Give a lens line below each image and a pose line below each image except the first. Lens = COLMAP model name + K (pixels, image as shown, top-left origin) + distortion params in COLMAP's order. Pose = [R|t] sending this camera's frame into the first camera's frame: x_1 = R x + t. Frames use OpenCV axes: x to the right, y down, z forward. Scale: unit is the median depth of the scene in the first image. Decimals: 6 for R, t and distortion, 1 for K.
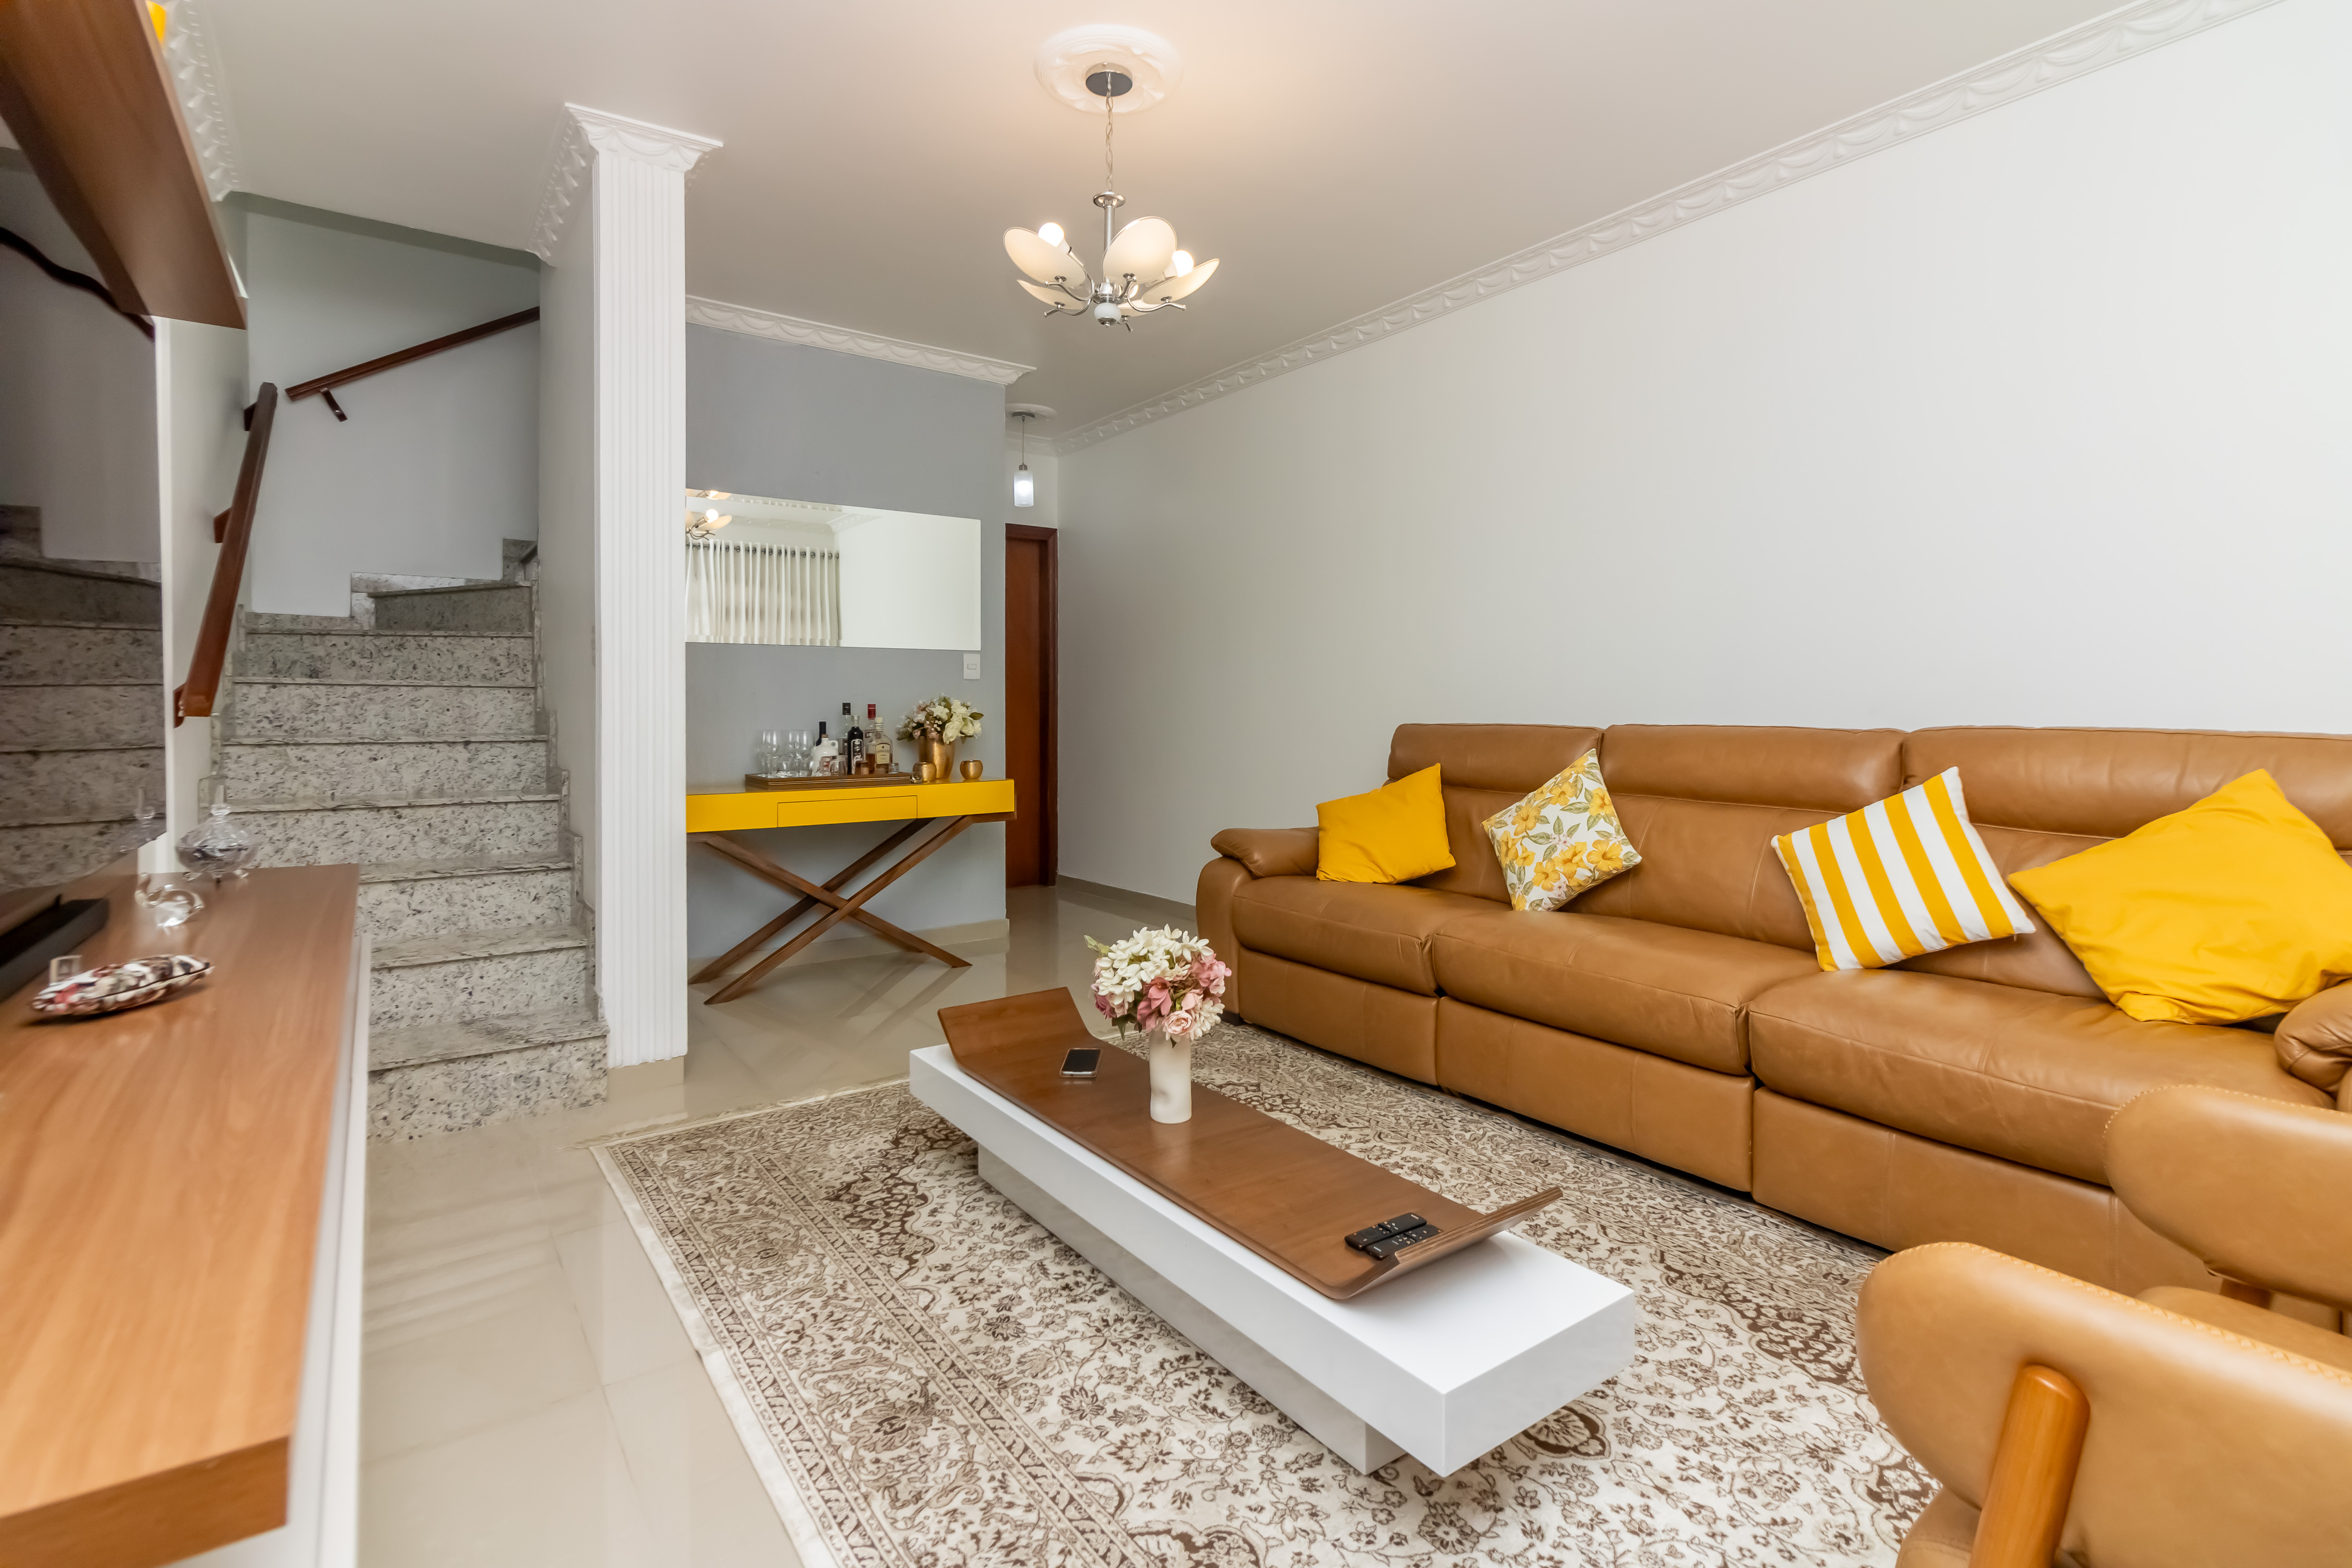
lens RADIAL K [[1093.5, 0, 1181.8], [0, 1093.5, 729.1], [0, 0, 1]] dist [-0.004617, 0.000851]
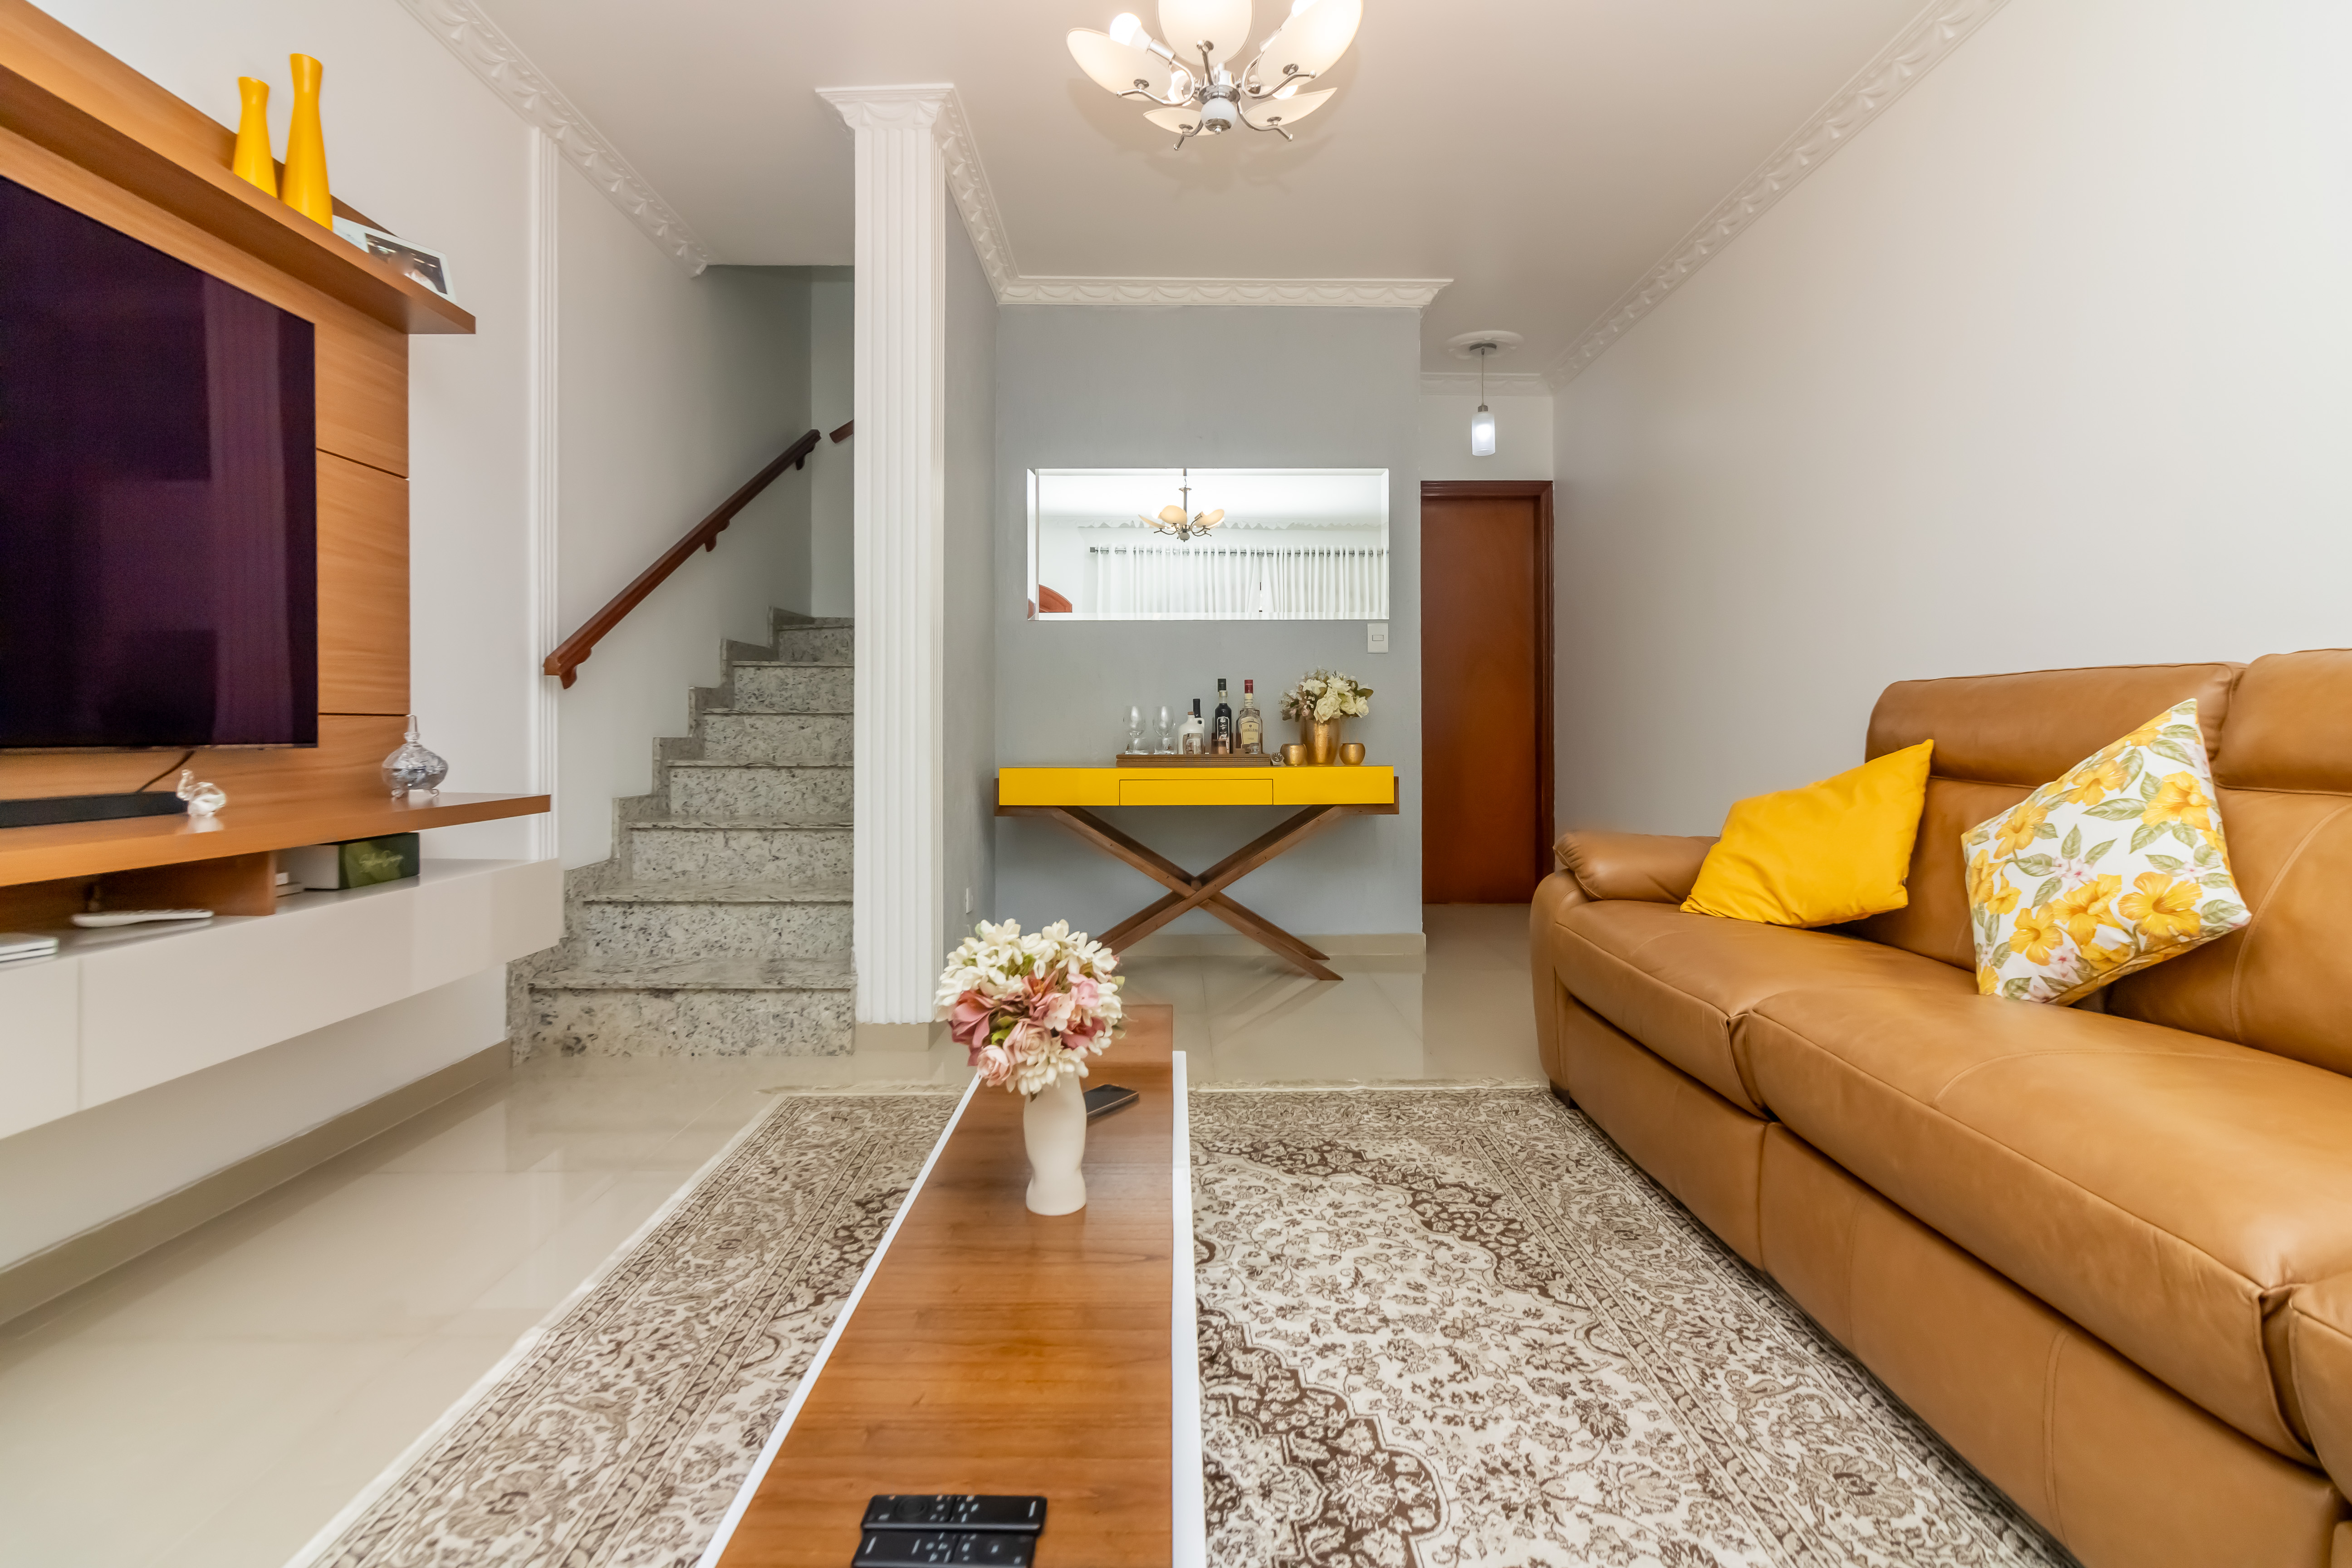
lens RADIAL K [[1093.5, 0, 1183.7], [0, 1093.5, 730.1], [0, 0, 1]] dist [-0.004617, 0.000851]
pose [[0.816025, 0.001377, -0.578015, 0.294316], [-0.009991, 0.999881, -0.011723, 0.044419], [0.577930, 0.015341, 0.815942, 0.321065]]
